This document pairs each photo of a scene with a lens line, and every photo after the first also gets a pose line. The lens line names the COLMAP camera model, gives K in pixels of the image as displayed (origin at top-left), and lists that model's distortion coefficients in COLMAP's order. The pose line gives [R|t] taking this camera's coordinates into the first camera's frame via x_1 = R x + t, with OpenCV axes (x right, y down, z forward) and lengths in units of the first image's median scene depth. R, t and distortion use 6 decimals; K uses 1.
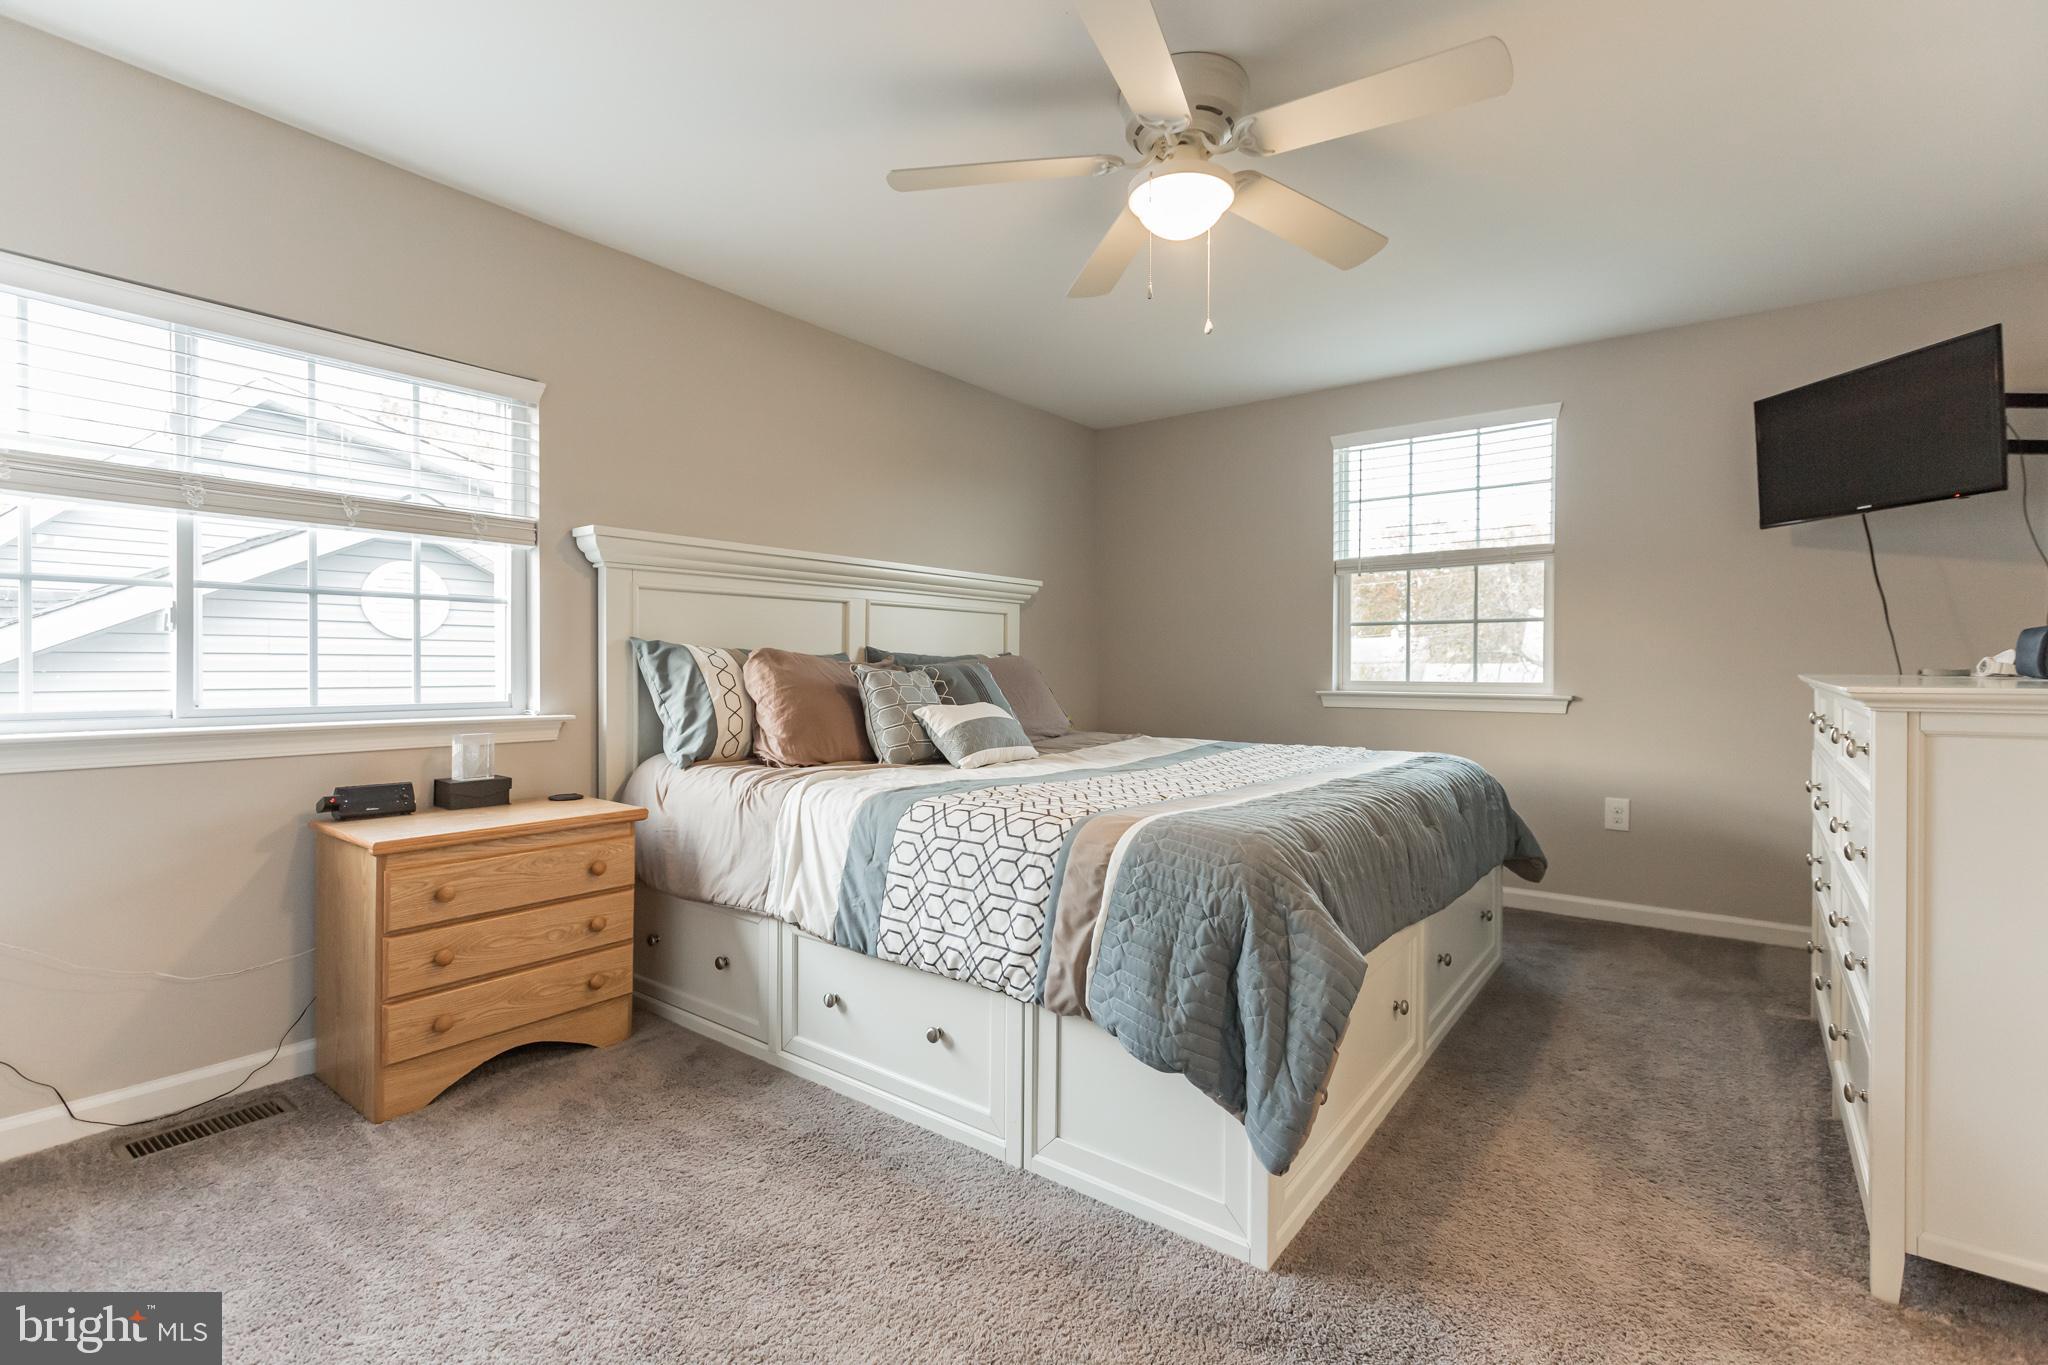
lens RADIAL K [[926.4, 0, 1024.8], [0, 926.4, 678.5], [0, 0, 1]] dist [0.002738, -0.002228]
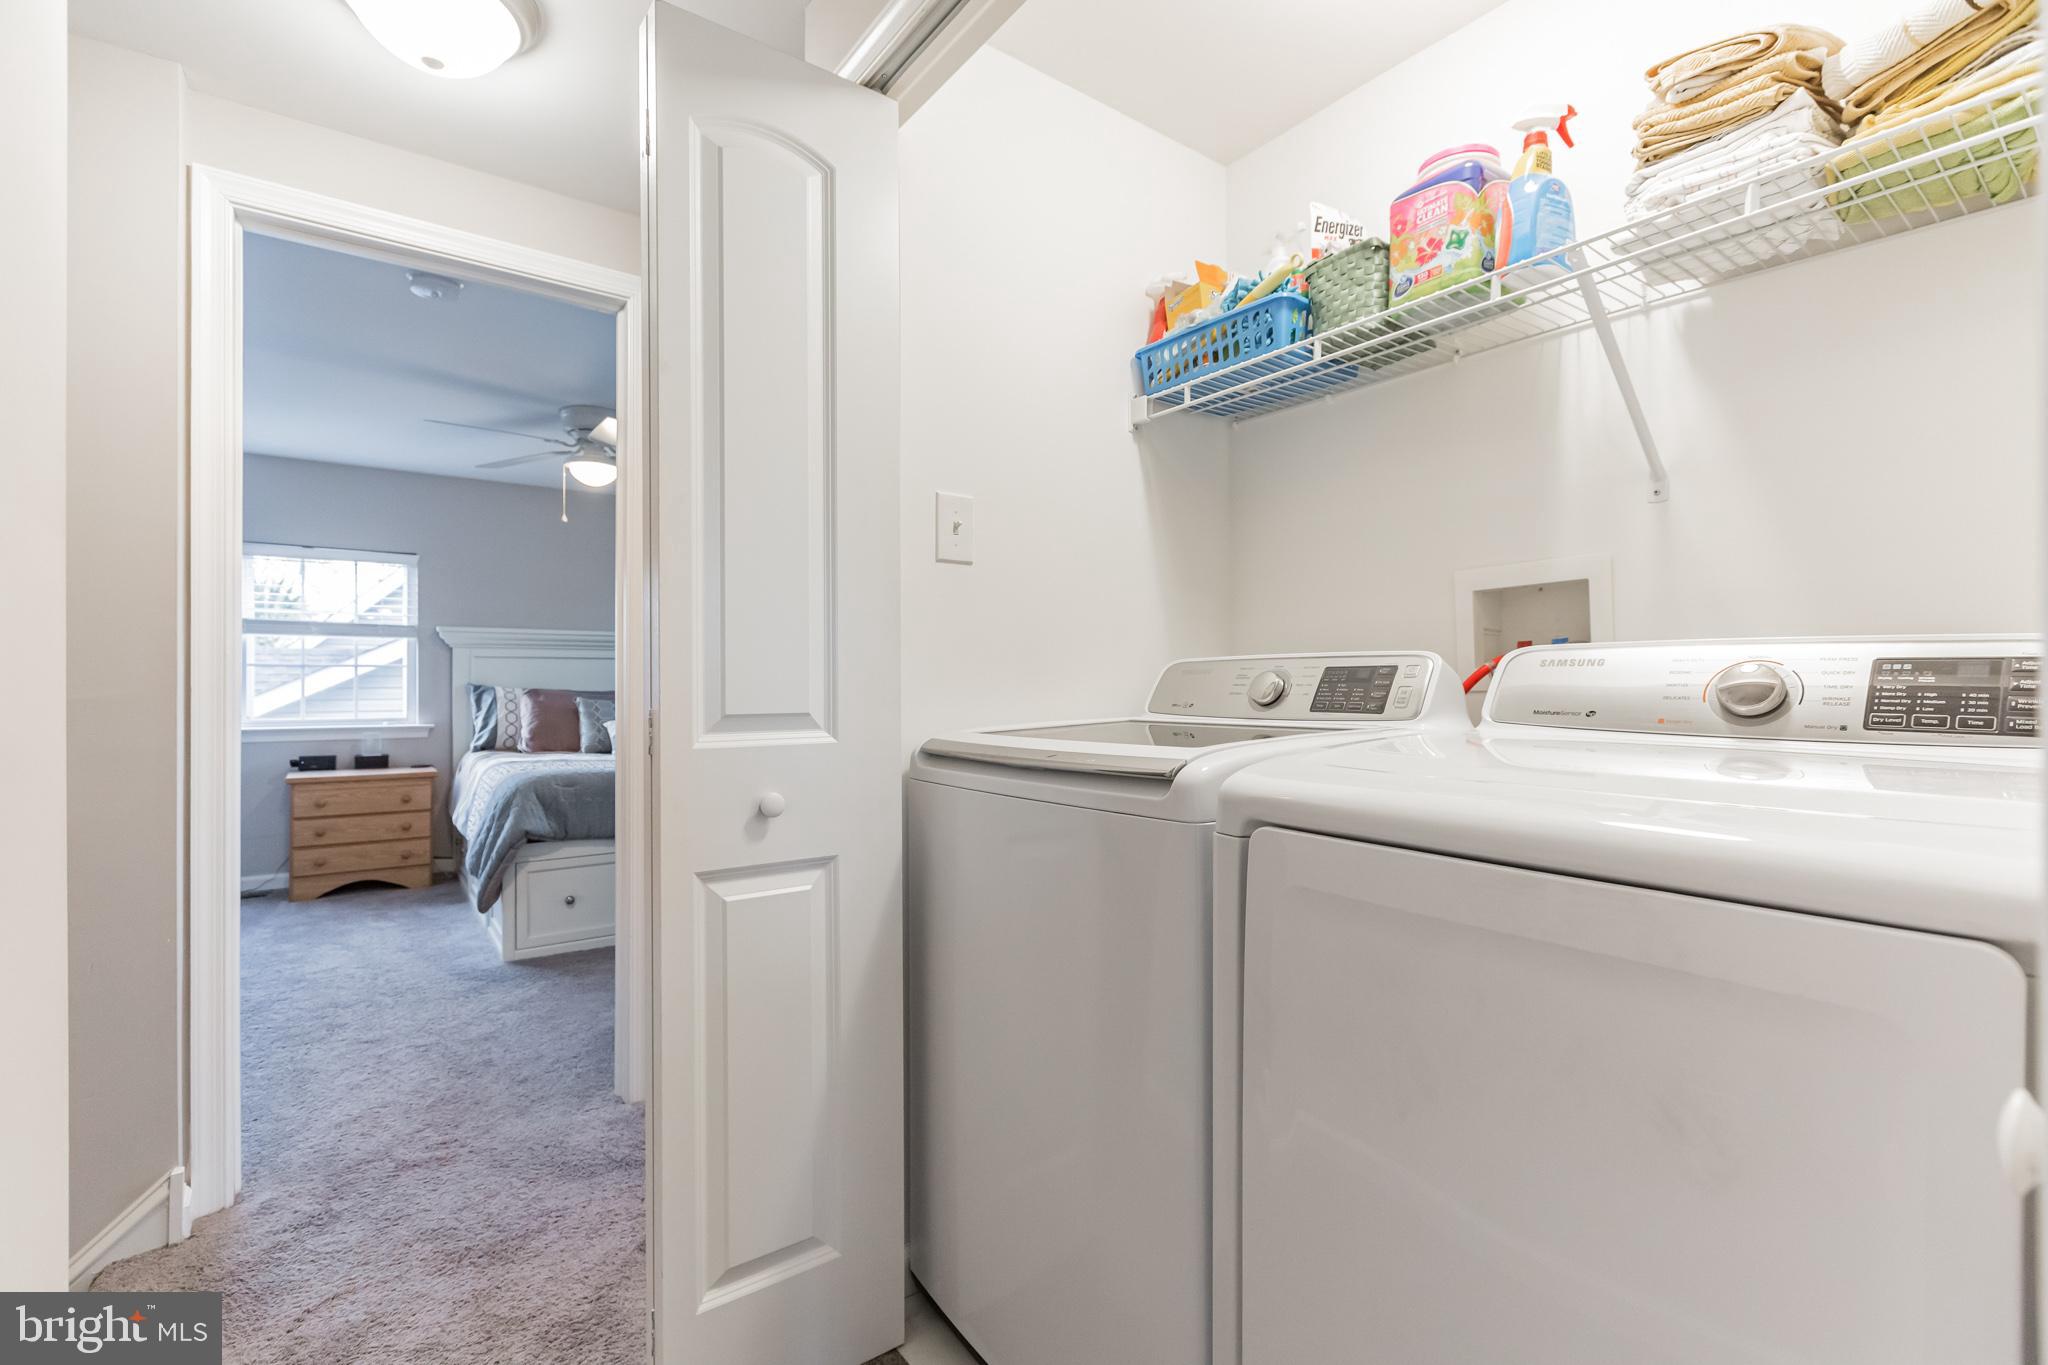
lens RADIAL K [[926.4, 0, 1013.1], [0, 926.4, 669.7], [0, 0, 1]] dist [0.002738, -0.002228]
pose [[0.954650, -0.013562, -0.297422, 1.256260], [0.004822, 0.999535, -0.030101, -0.010963], [0.297692, 0.027301, 0.954271, -0.494468]]
